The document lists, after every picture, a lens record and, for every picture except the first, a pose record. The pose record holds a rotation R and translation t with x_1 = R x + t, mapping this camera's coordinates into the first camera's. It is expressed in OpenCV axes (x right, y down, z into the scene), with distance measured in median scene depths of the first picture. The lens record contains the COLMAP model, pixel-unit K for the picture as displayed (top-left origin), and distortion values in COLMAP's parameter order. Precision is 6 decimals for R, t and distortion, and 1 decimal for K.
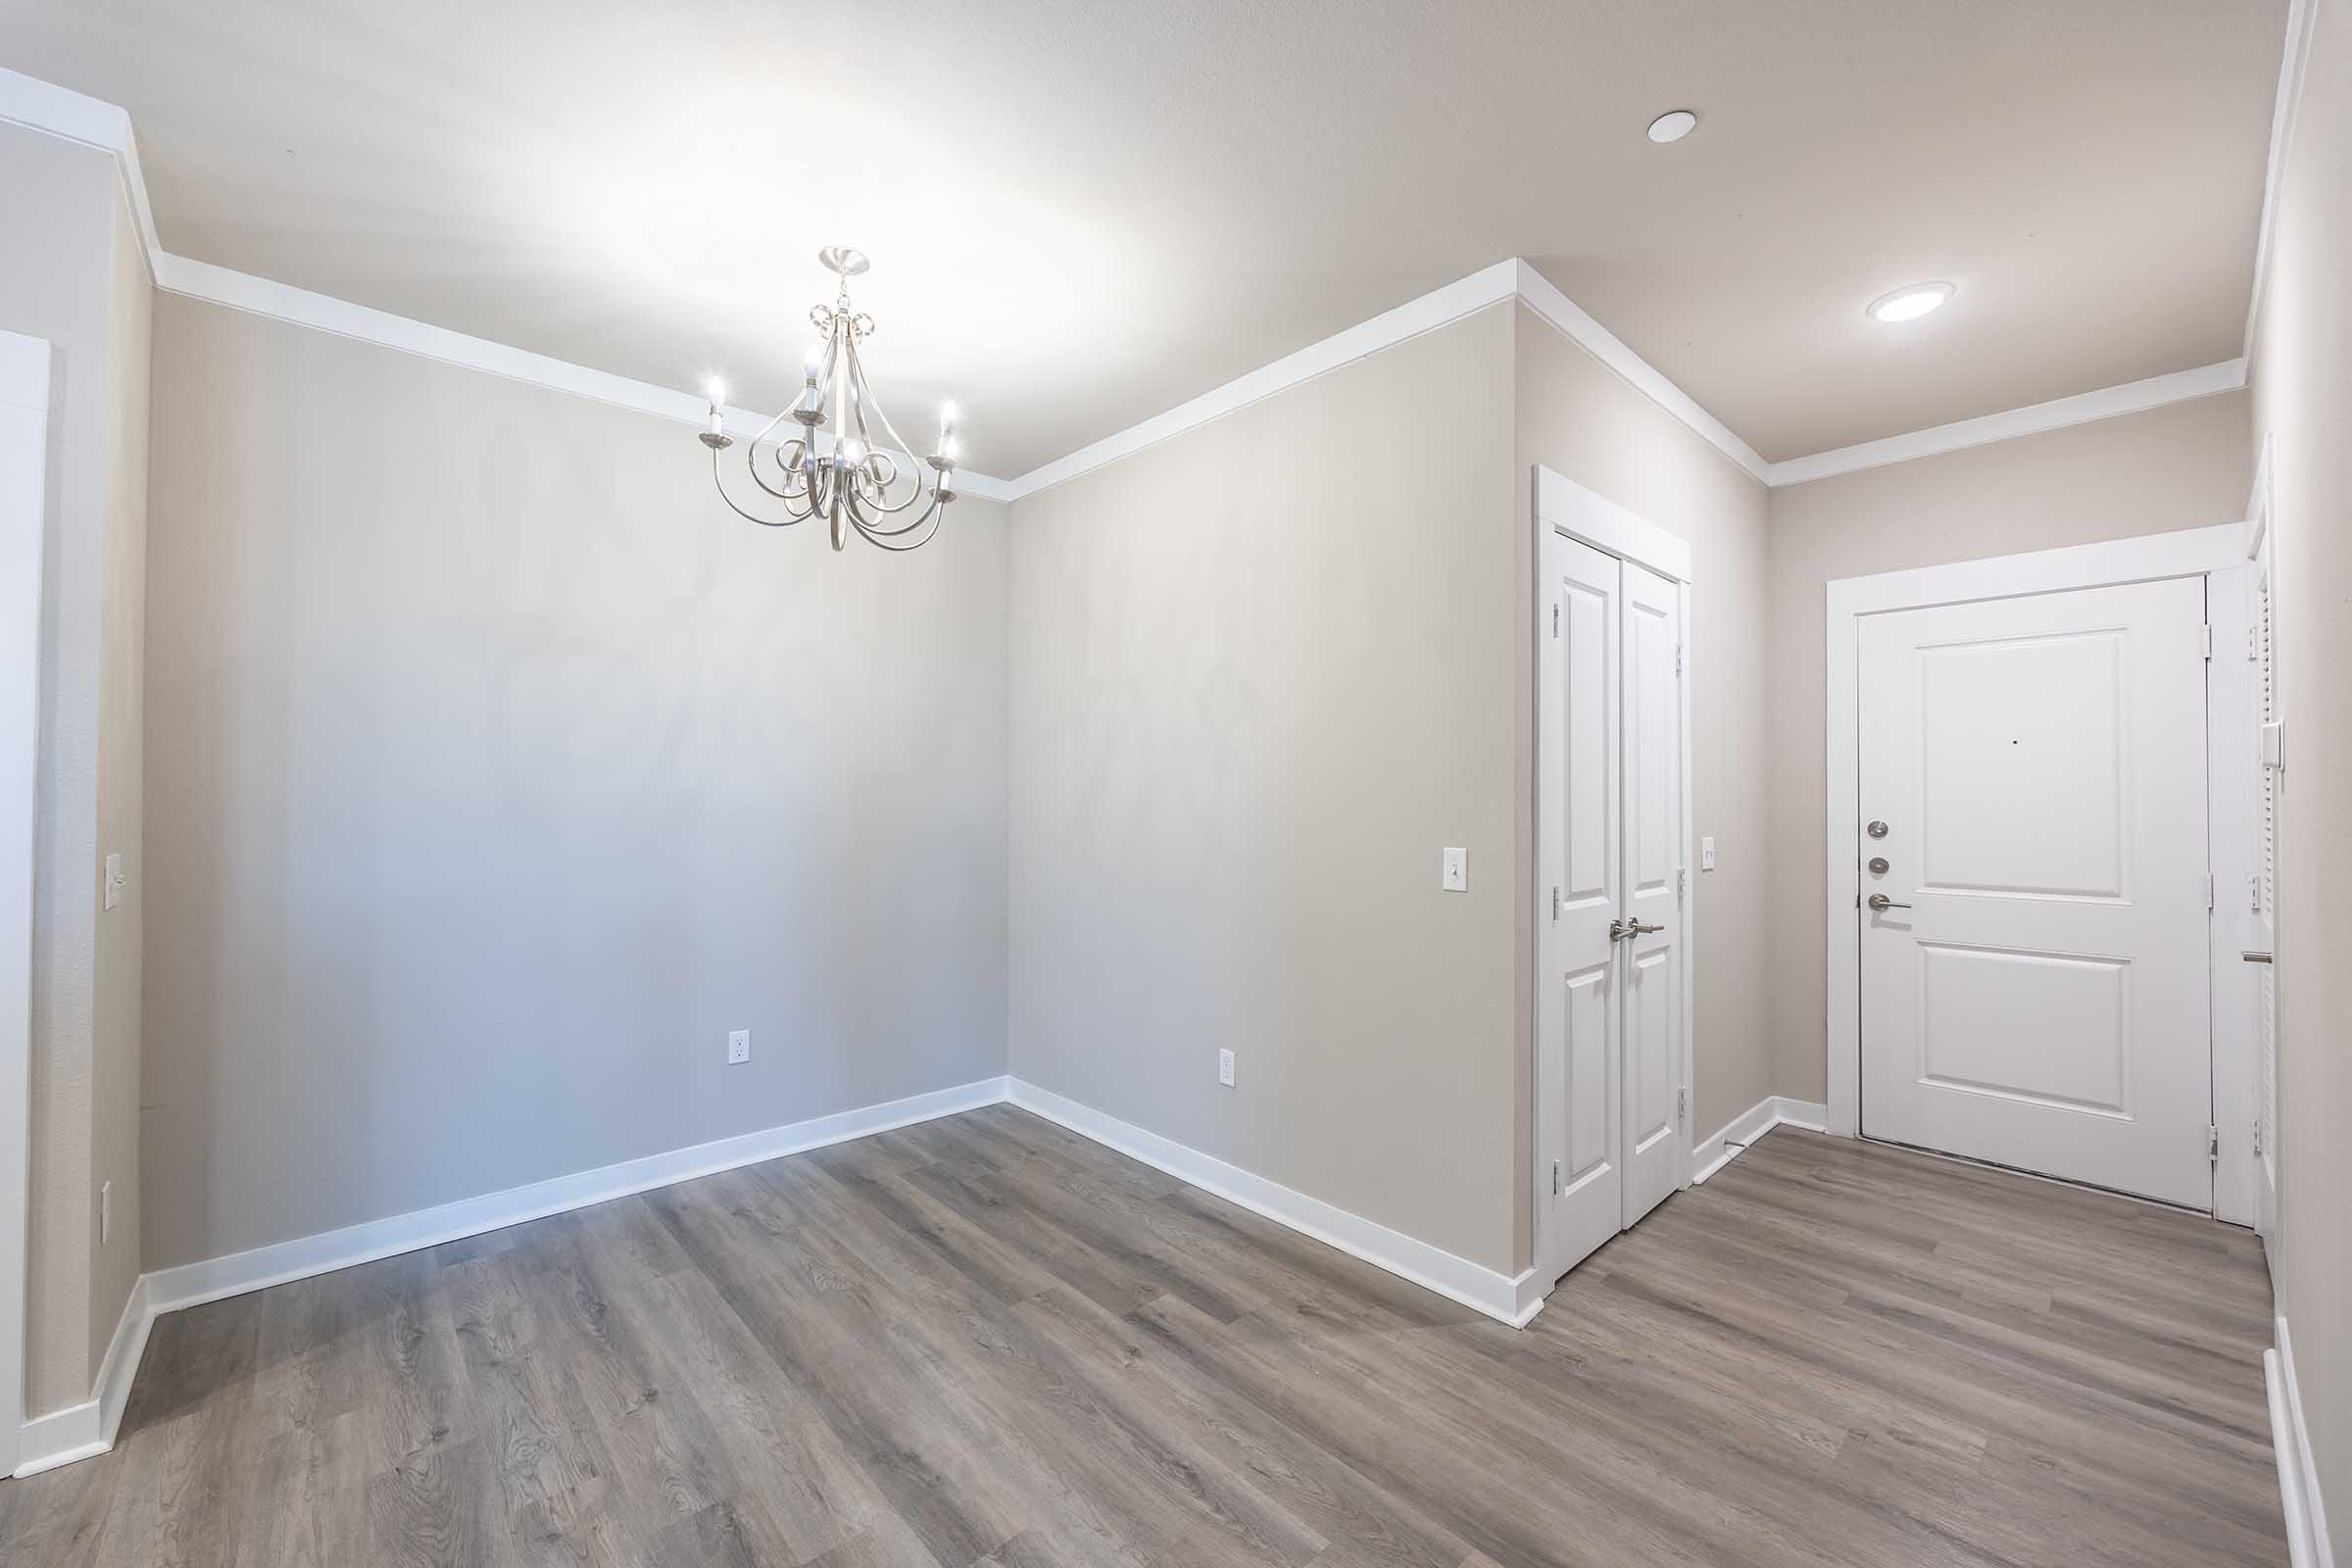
lens RADIAL K [[922.7, 0, 1182.7], [0, 922.7, 789.3], [0, 0, 1]] dist [-0.002101, -0.000500]
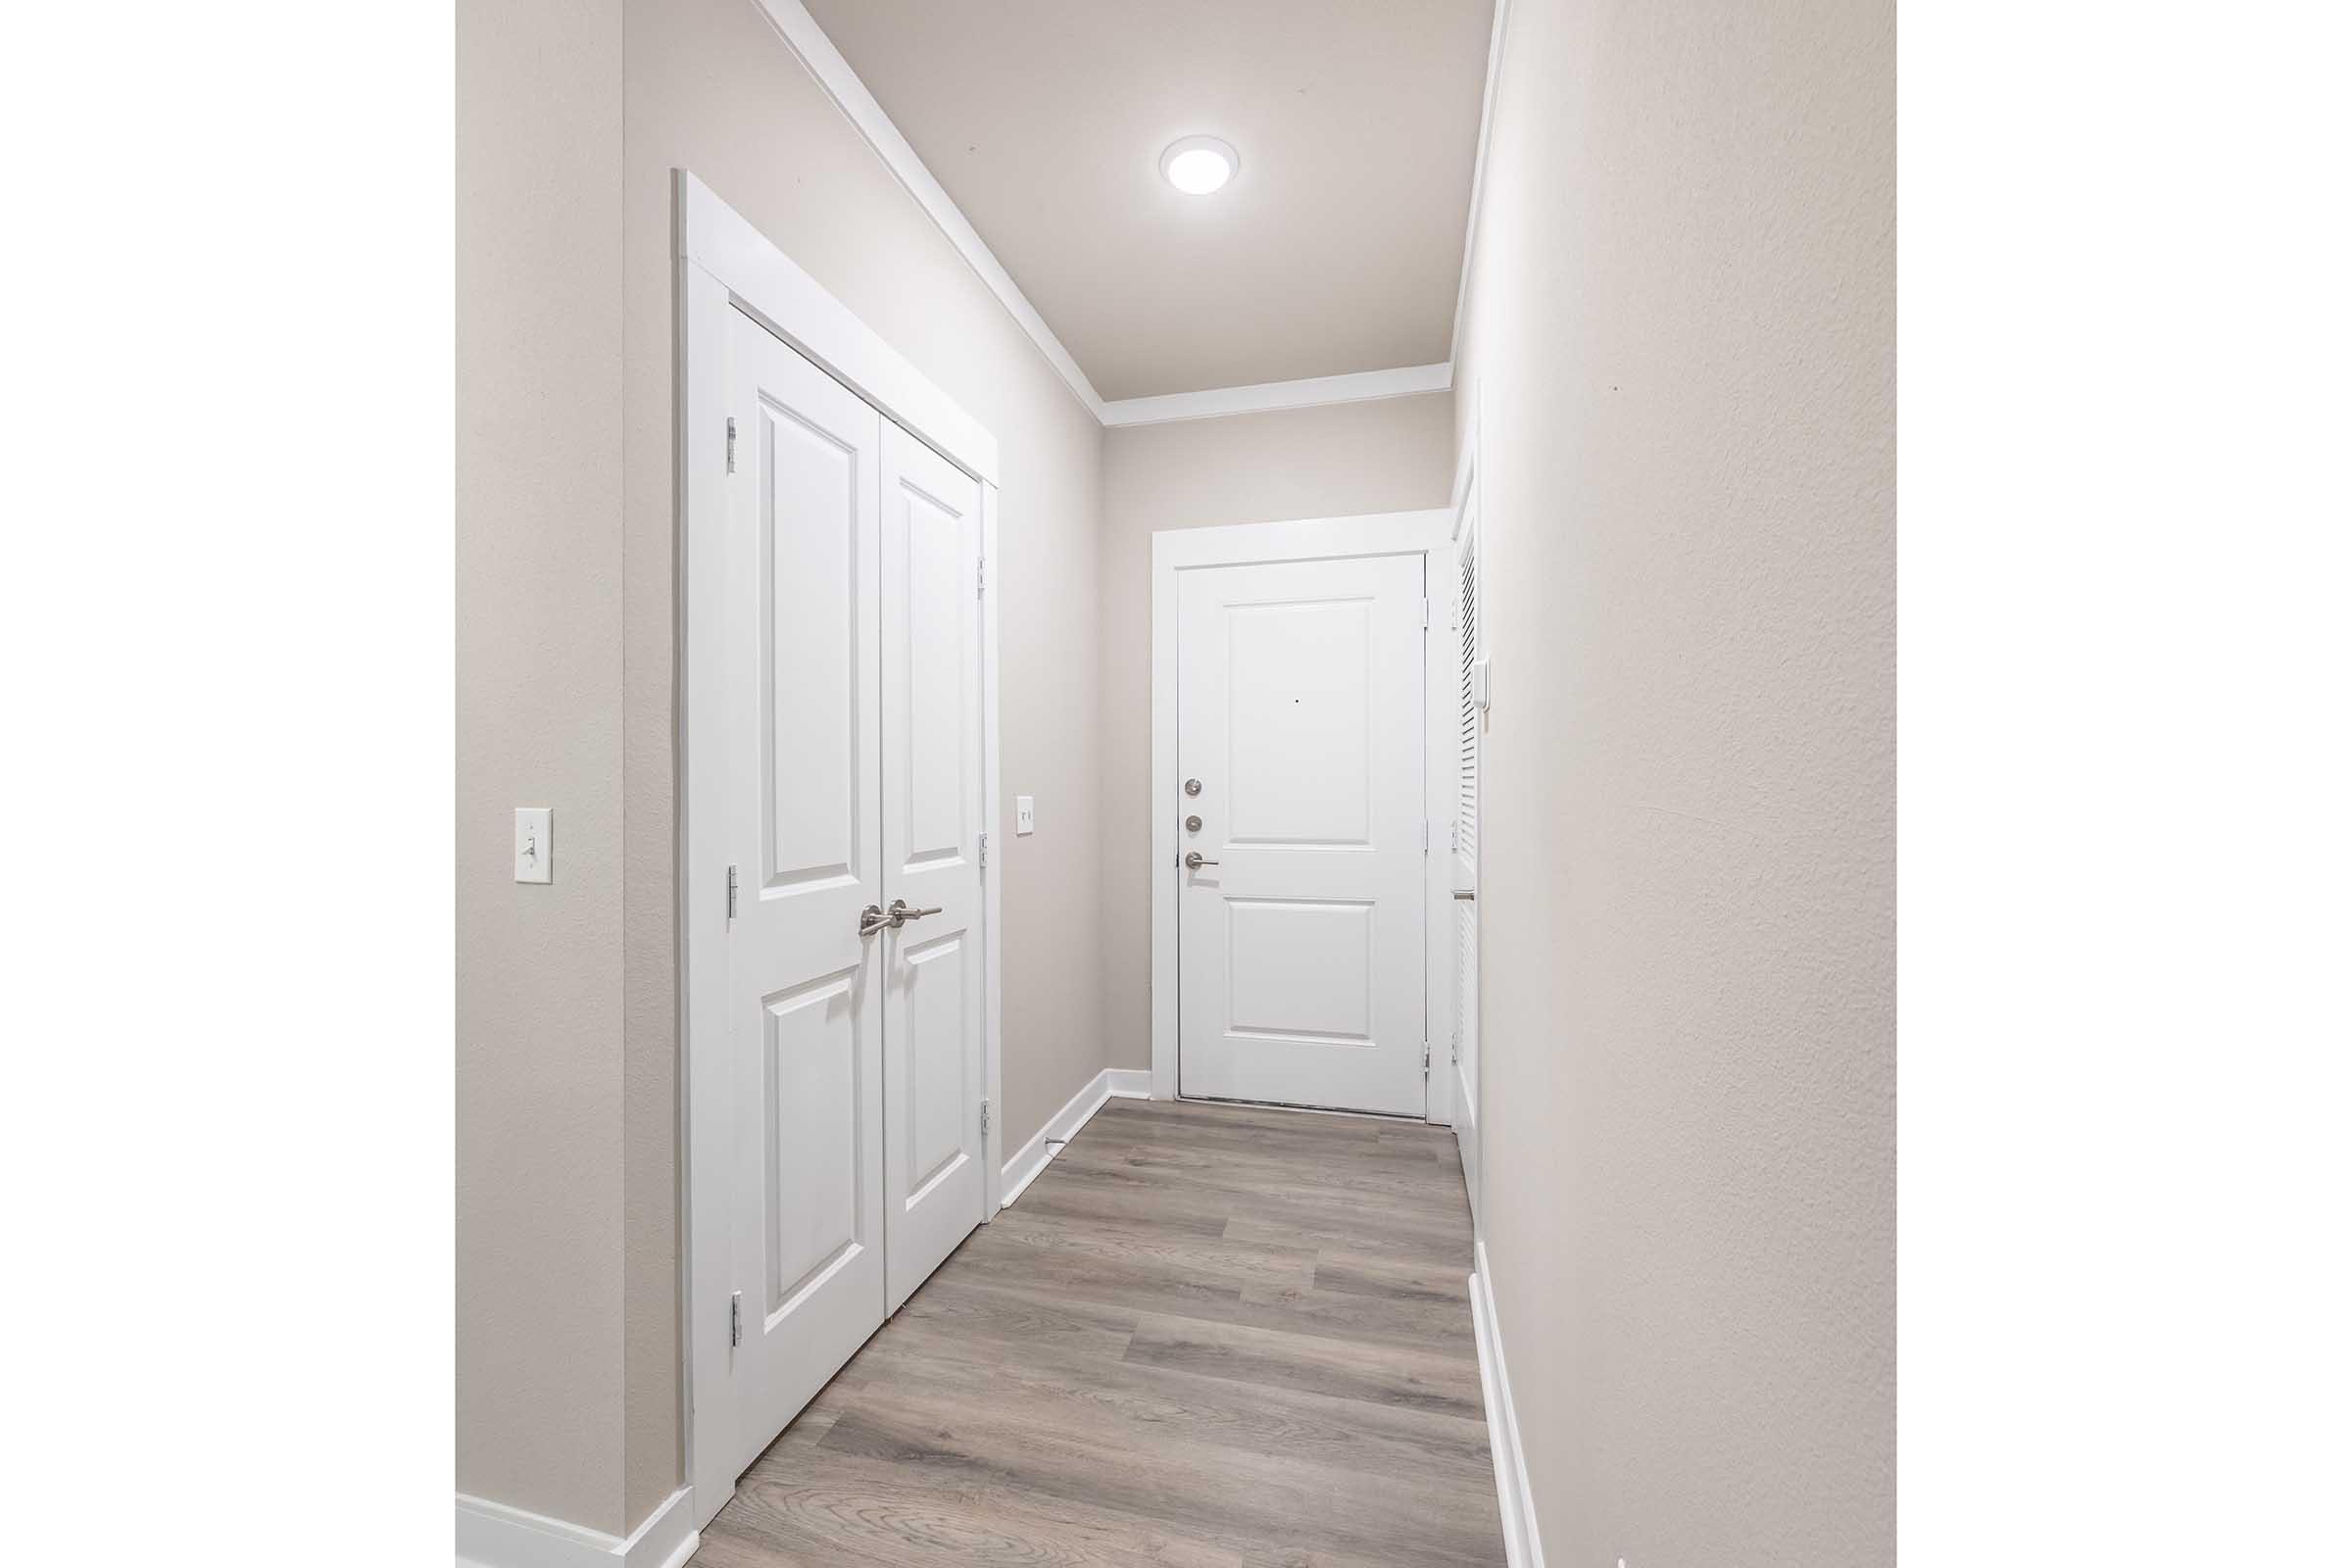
lens RADIAL K [[922.7, 0, 1182.7], [0, 922.7, 789.3], [0, 0, 1]] dist [-0.002101, -0.000500]
pose [[0.826649, -0.011636, 0.562597, 0.256695], [-0.000936, 0.999756, 0.022053, 0.032710], [-0.562717, -0.018756, 0.826437, 0.255326]]
